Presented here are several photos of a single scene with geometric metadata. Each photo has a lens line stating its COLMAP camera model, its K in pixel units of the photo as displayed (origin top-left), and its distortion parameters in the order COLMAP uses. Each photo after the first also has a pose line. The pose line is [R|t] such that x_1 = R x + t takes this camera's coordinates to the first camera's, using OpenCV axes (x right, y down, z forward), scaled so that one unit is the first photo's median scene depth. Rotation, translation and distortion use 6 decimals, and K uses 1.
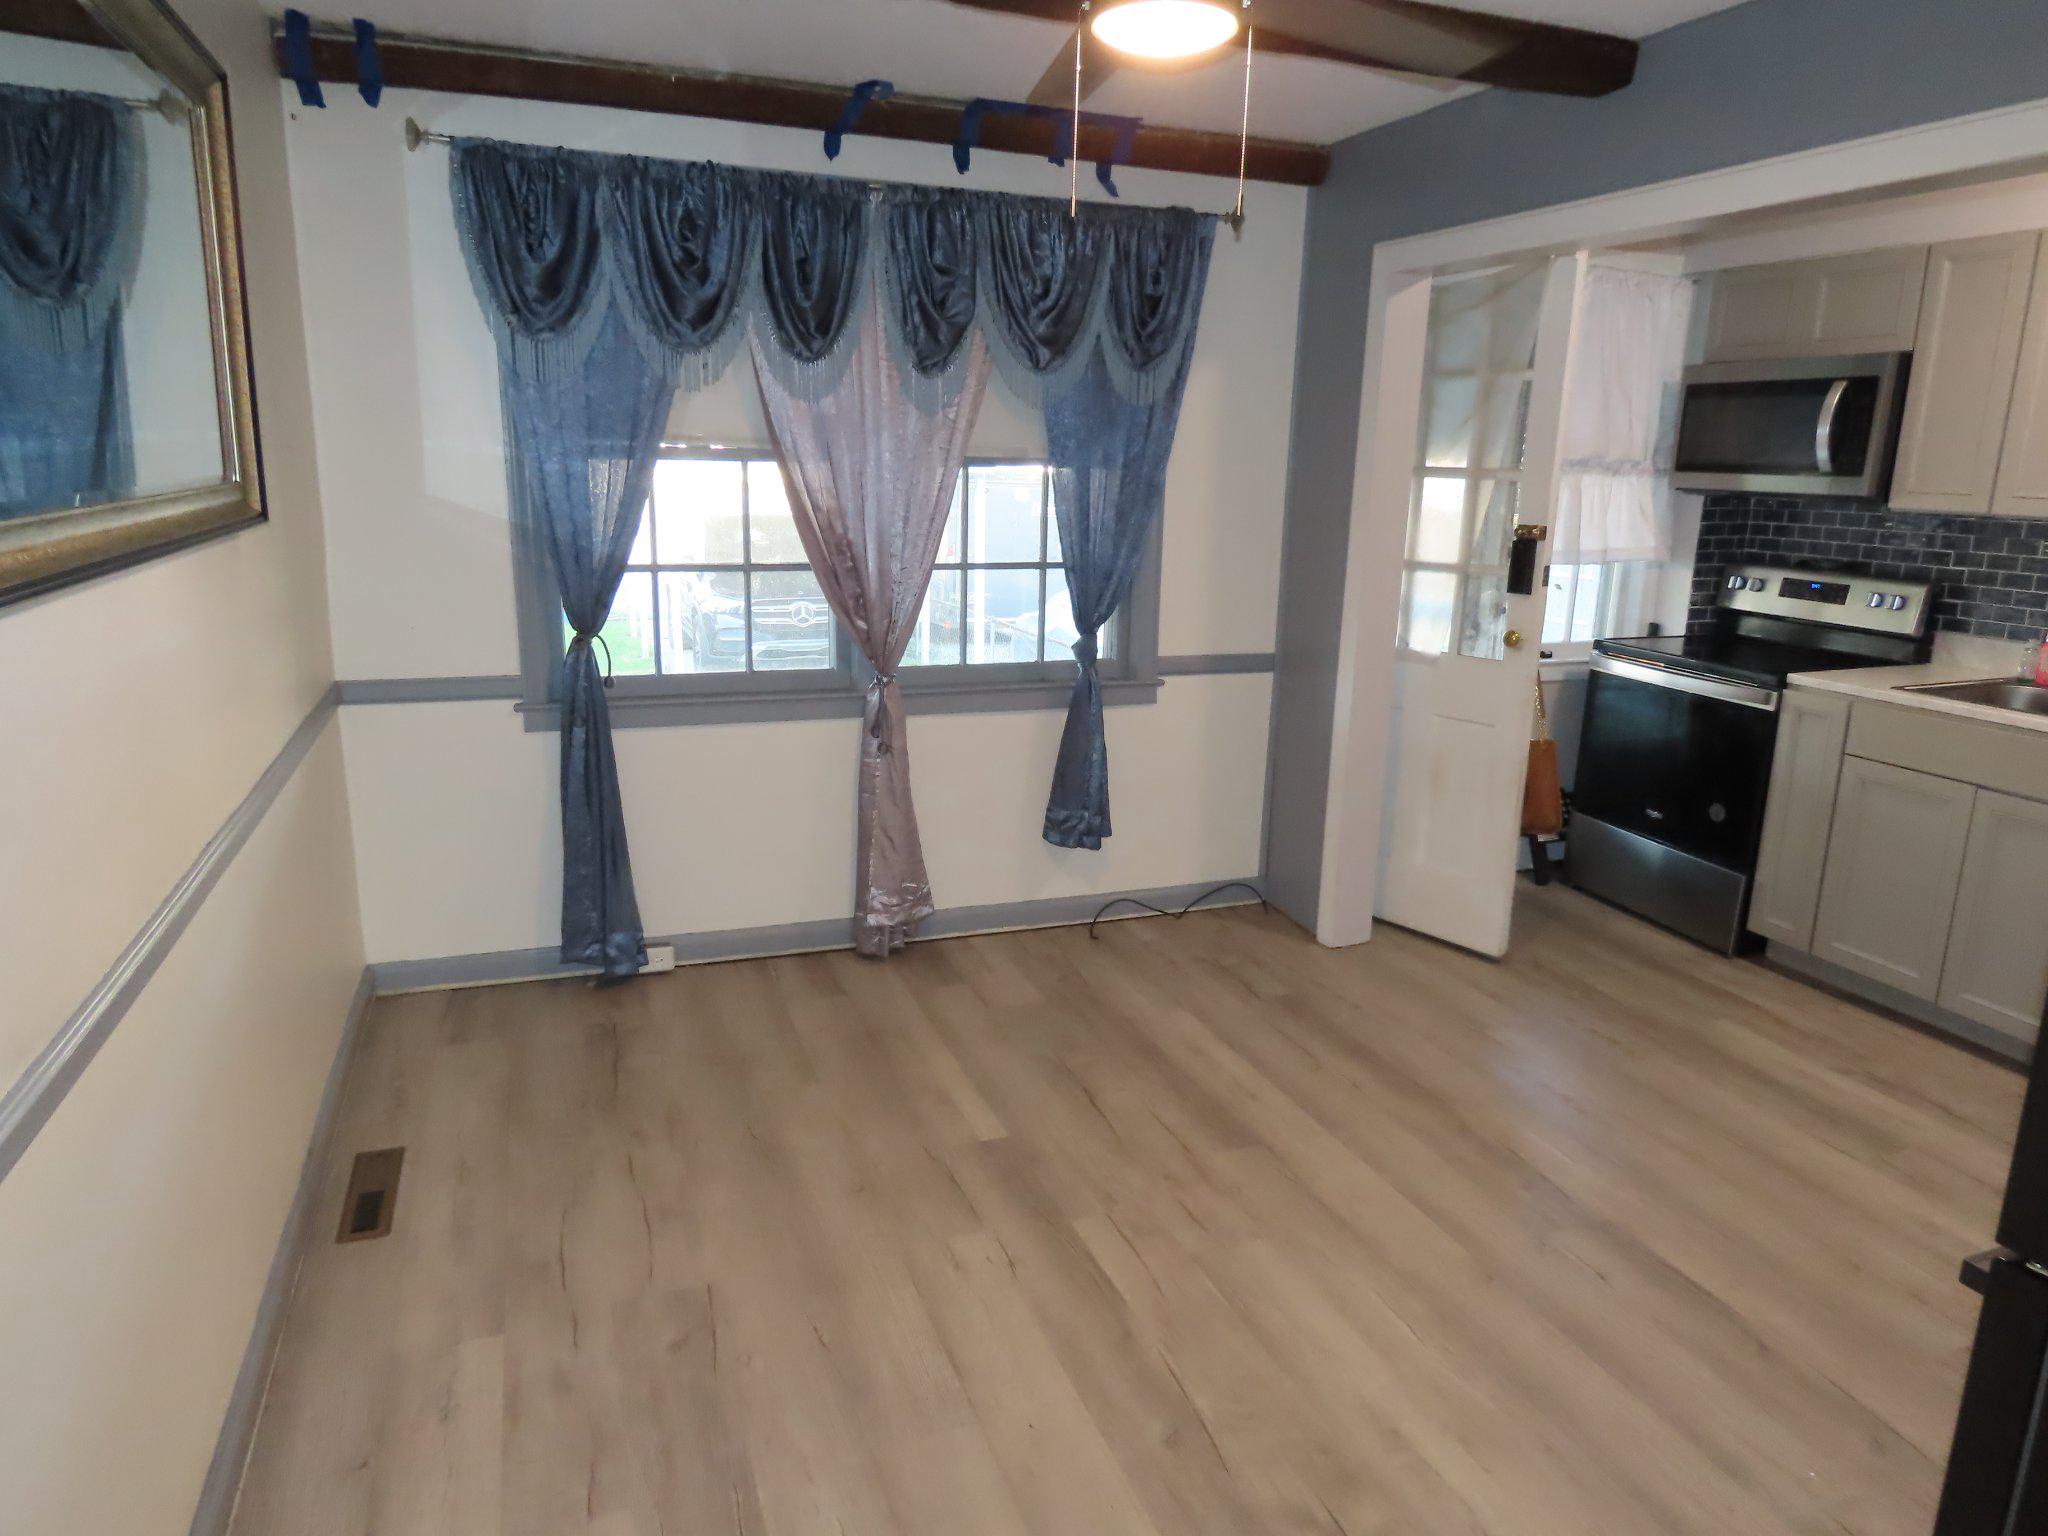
lens RADIAL K [[1314.1, 0, 1023.9], [0, 1314.1, 763.2], [0, 0, 1]] dist [0.002150, -0.000834]
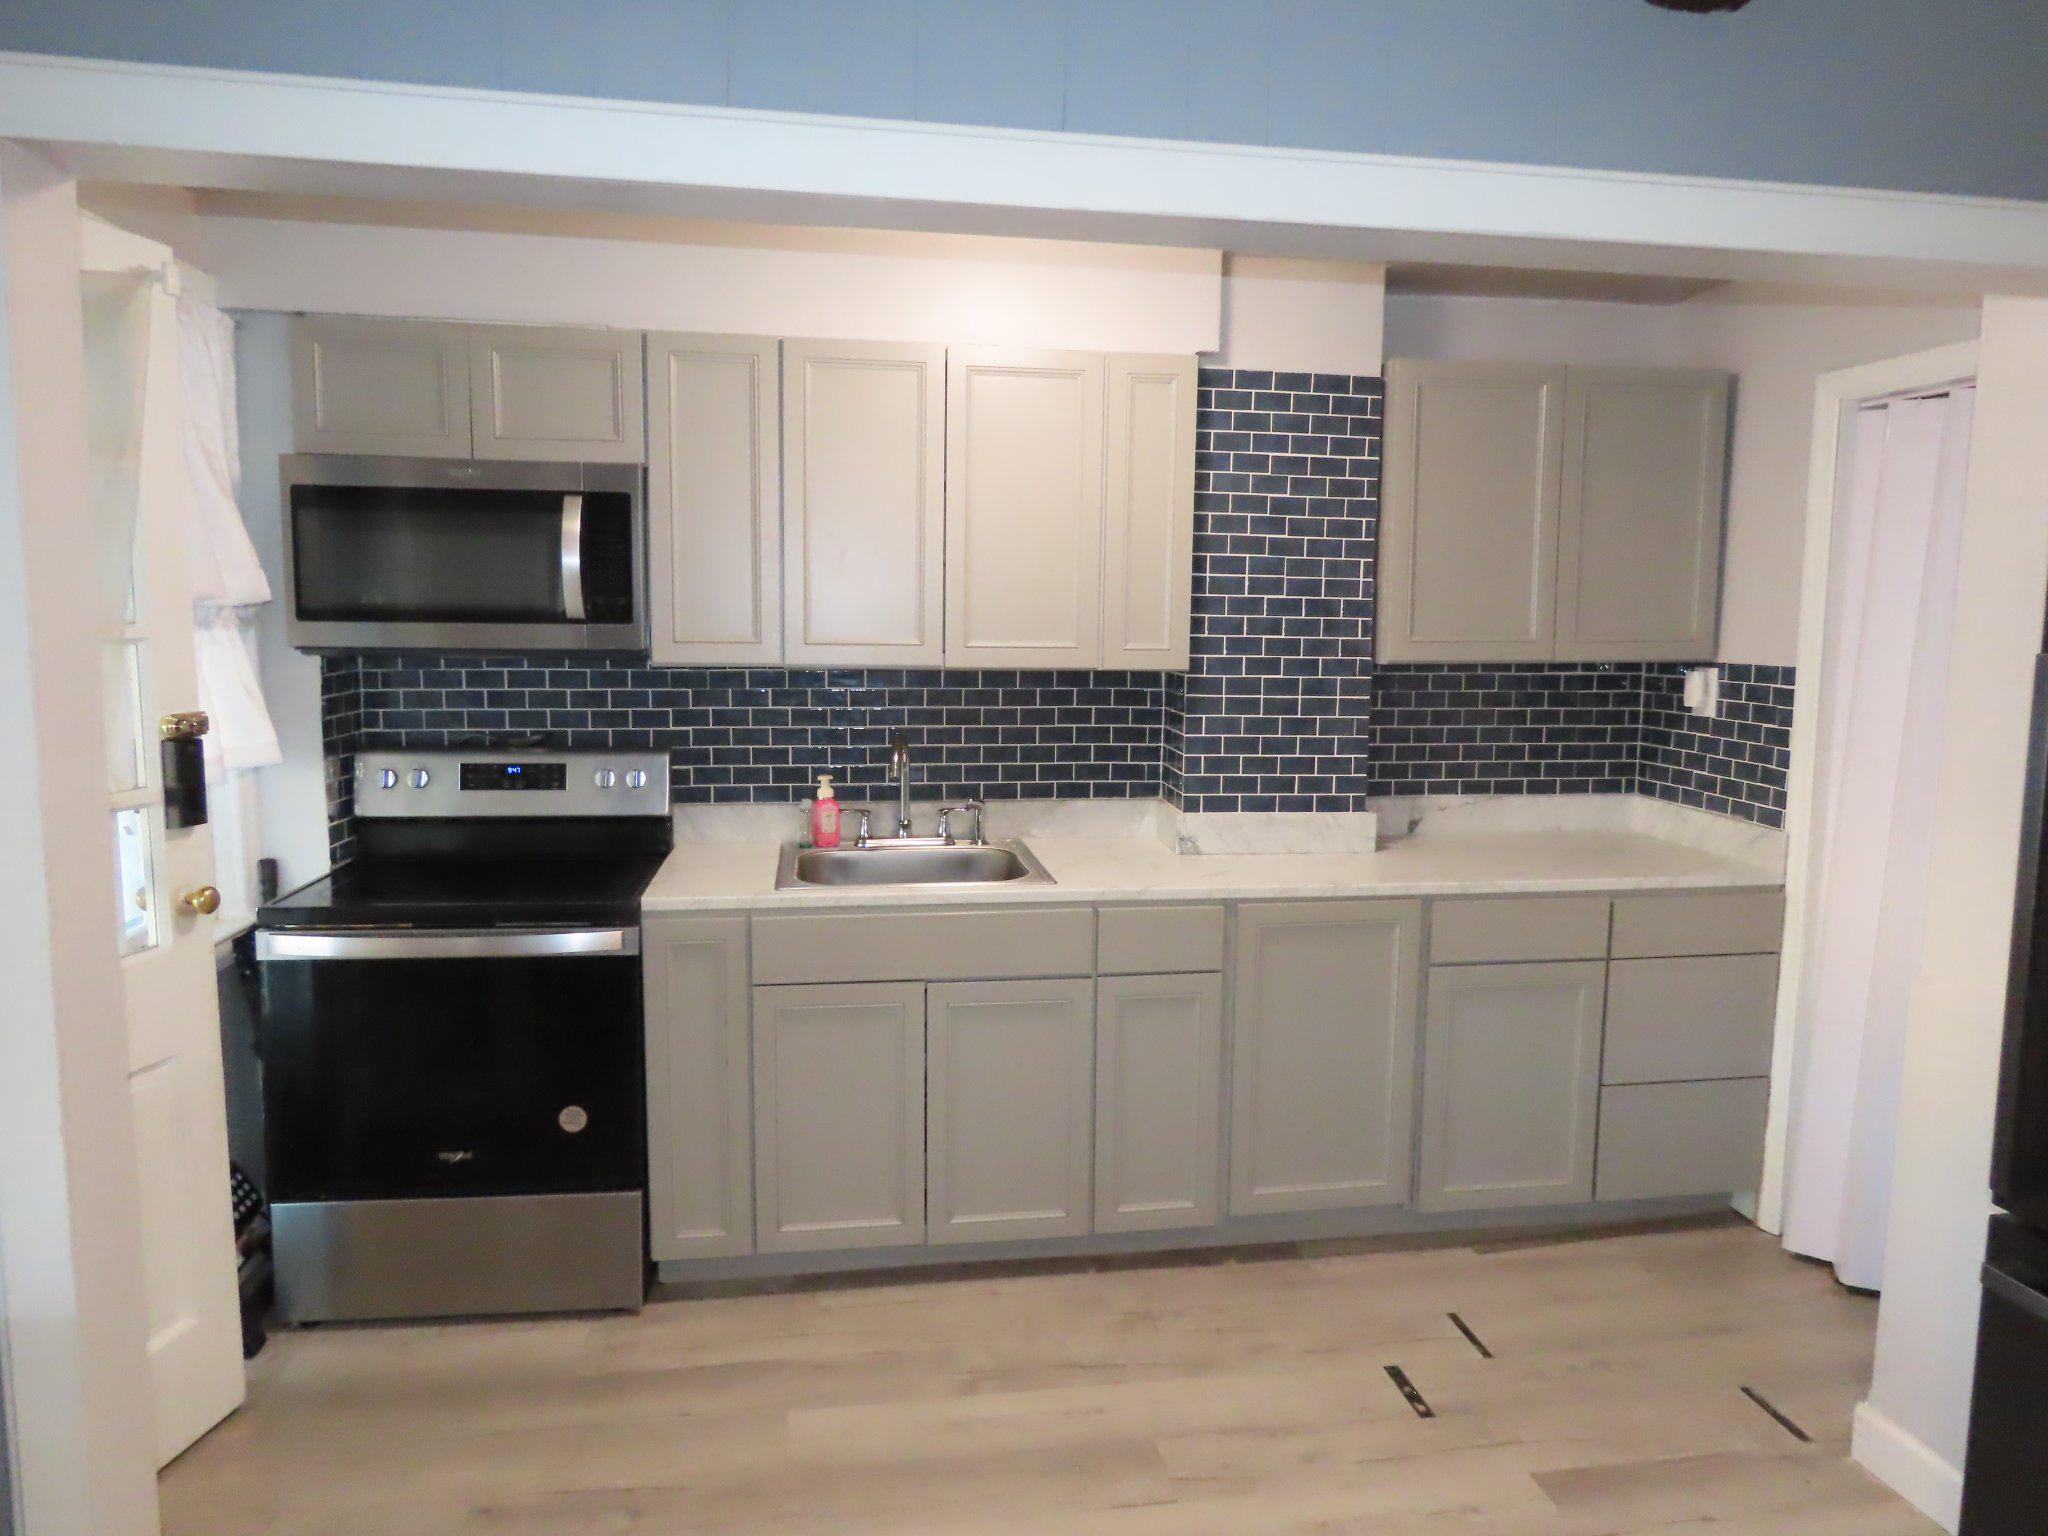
lens RADIAL K [[1314.1, 0, 1022.3], [0, 1314.1, 762.2], [0, 0, 1]] dist [0.002150, -0.000834]
pose [[0.204727, -0.127846, 0.970434, -0.054683], [0.220356, 0.972003, 0.081565, -0.145558], [-0.953693, 0.197143, 0.227167, 0.600087]]
